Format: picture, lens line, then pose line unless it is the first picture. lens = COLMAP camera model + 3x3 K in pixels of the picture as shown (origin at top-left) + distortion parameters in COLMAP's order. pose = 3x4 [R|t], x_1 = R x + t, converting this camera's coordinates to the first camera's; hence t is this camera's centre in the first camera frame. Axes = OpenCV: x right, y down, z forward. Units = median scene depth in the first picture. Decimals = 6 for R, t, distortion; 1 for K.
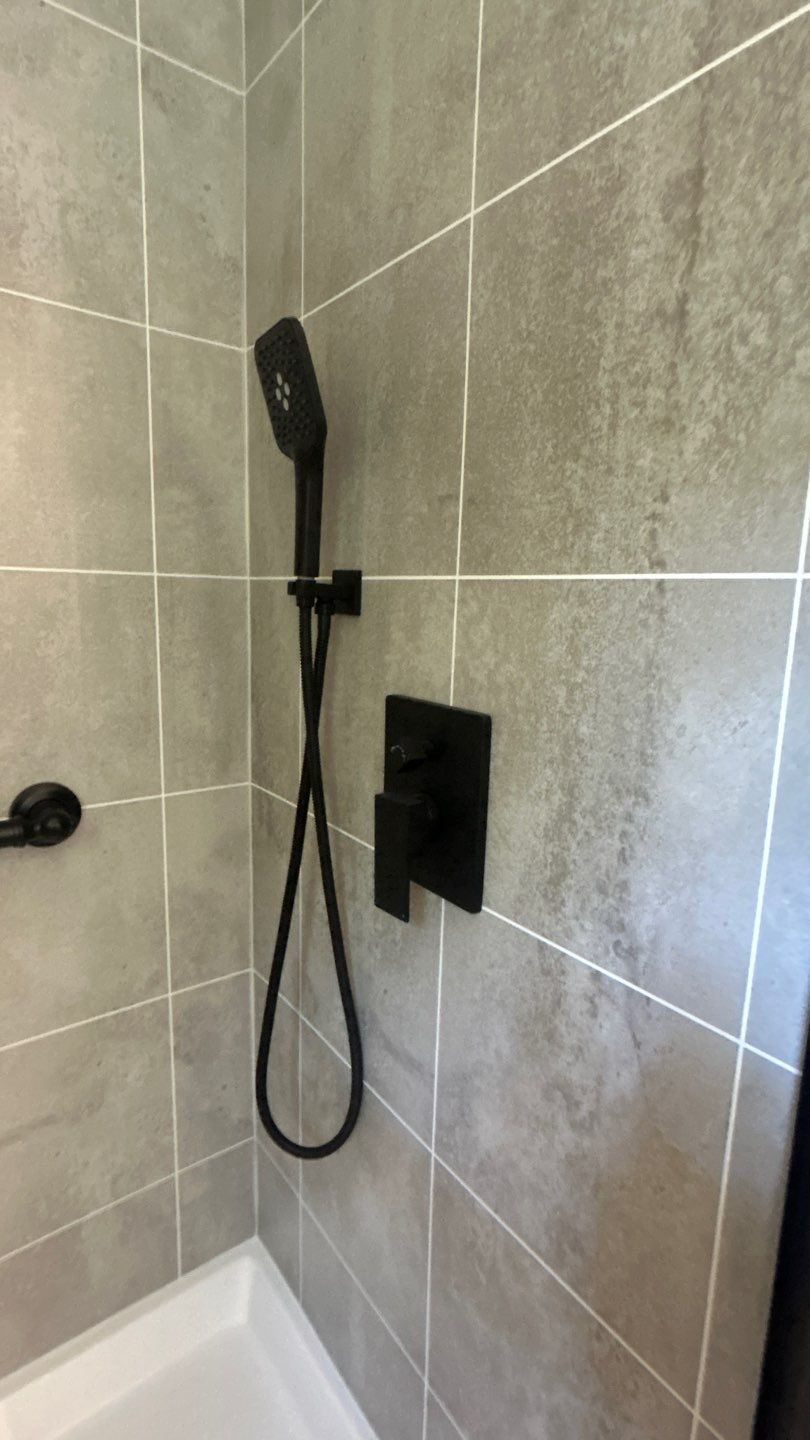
lens RADIAL K [[704.2, 0, 410.4], [0, 704.2, 719.3], [0, 0, 1]] dist [-0.006544, 0.004756]
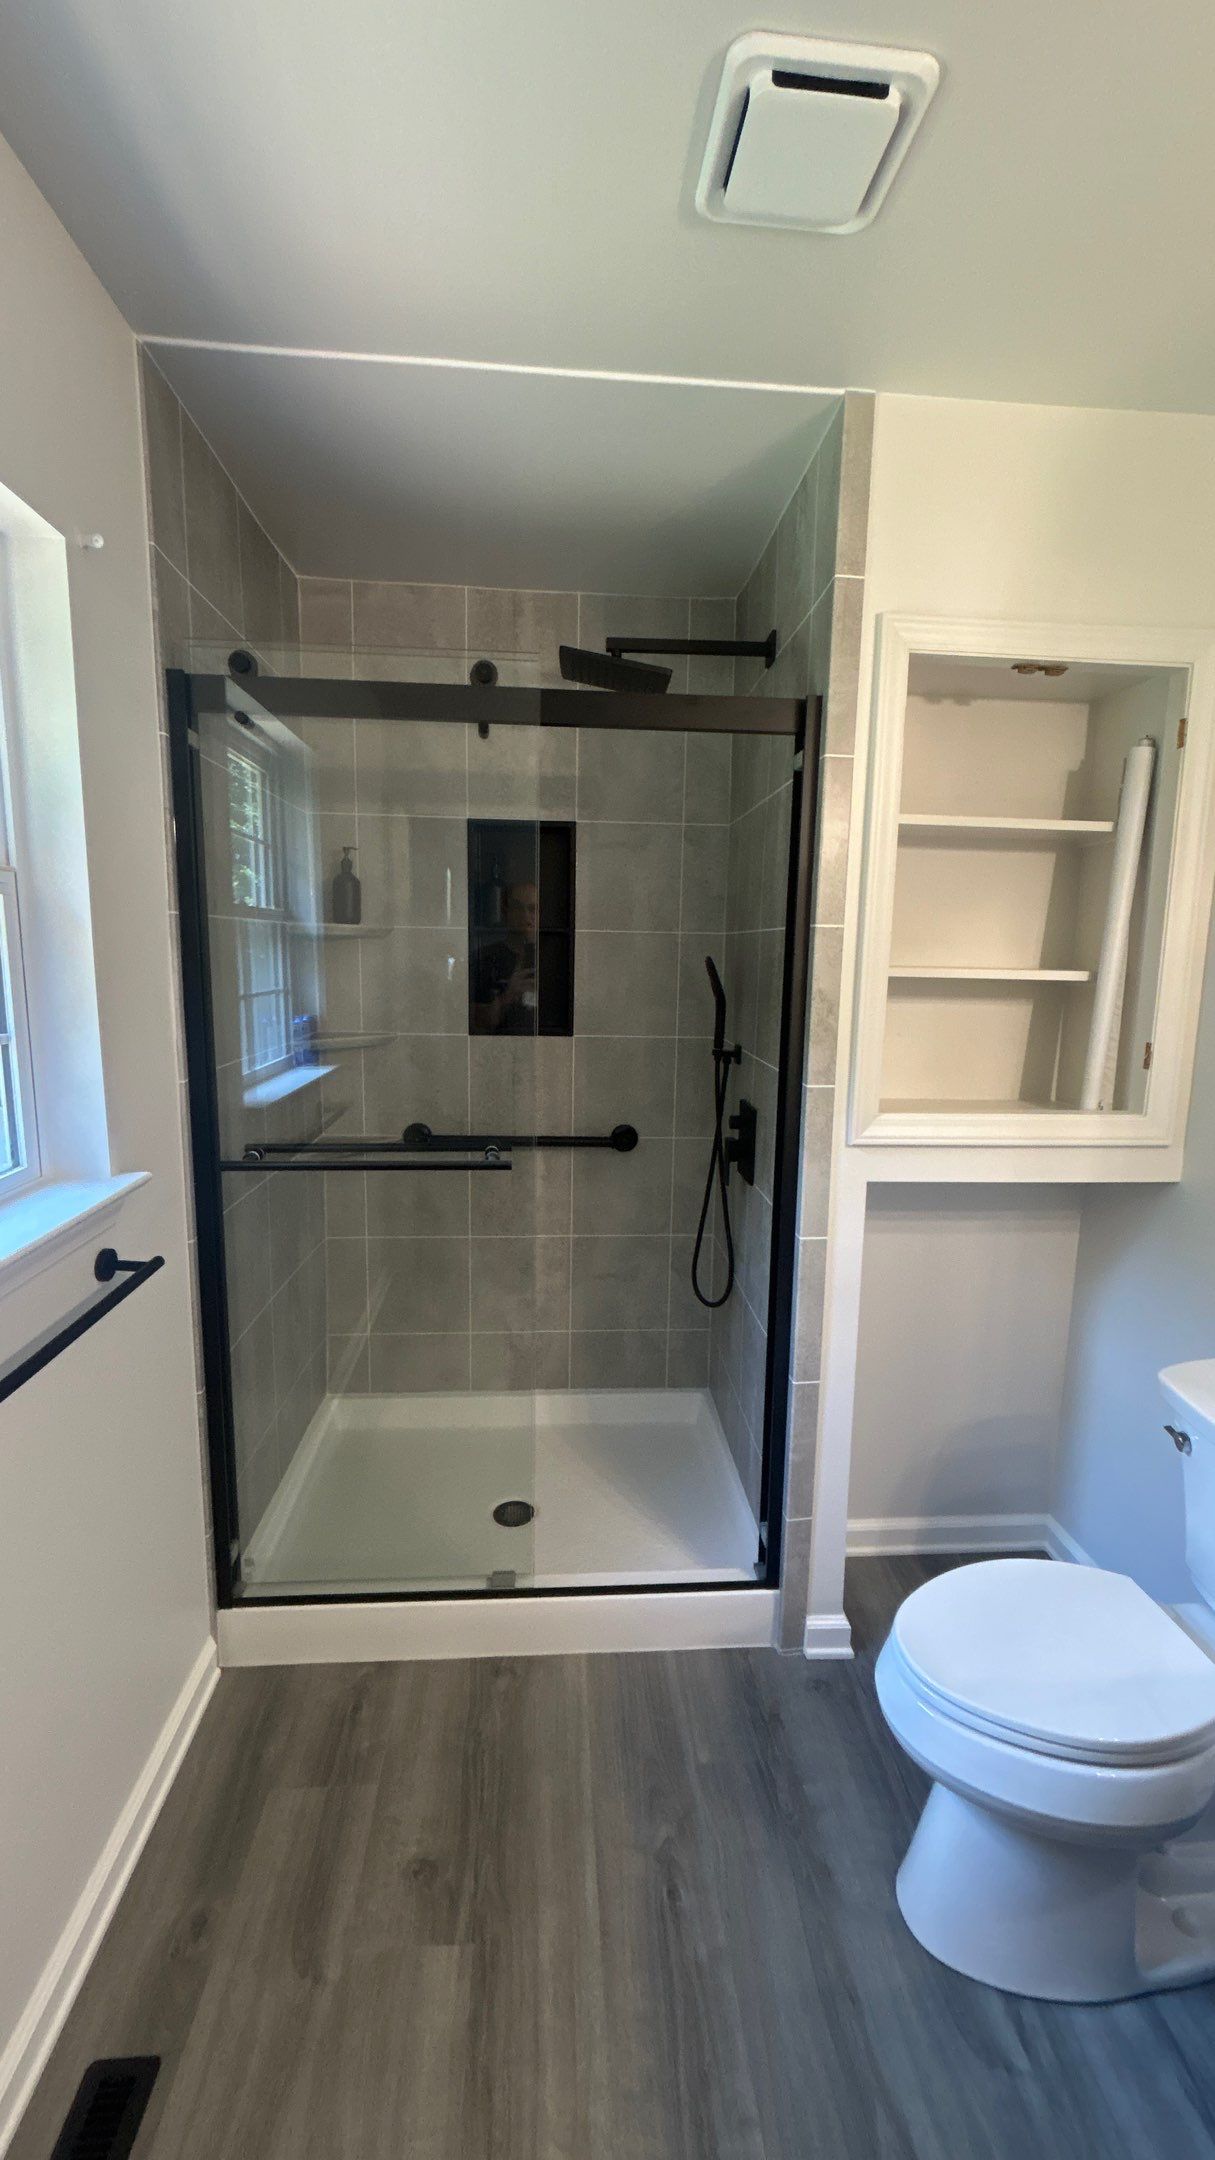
lens RADIAL K [[851.8, 0, 614.8], [0, 851.8, 1086.5], [0, 0, 1]] dist [-0.000298, -0.000001]
pose [[0.826047, 0.074089, -0.558710, 1.066798], [-0.094056, 0.995542, -0.007046, -0.014596], [0.555697, 0.058370, 0.829333, -1.435075]]
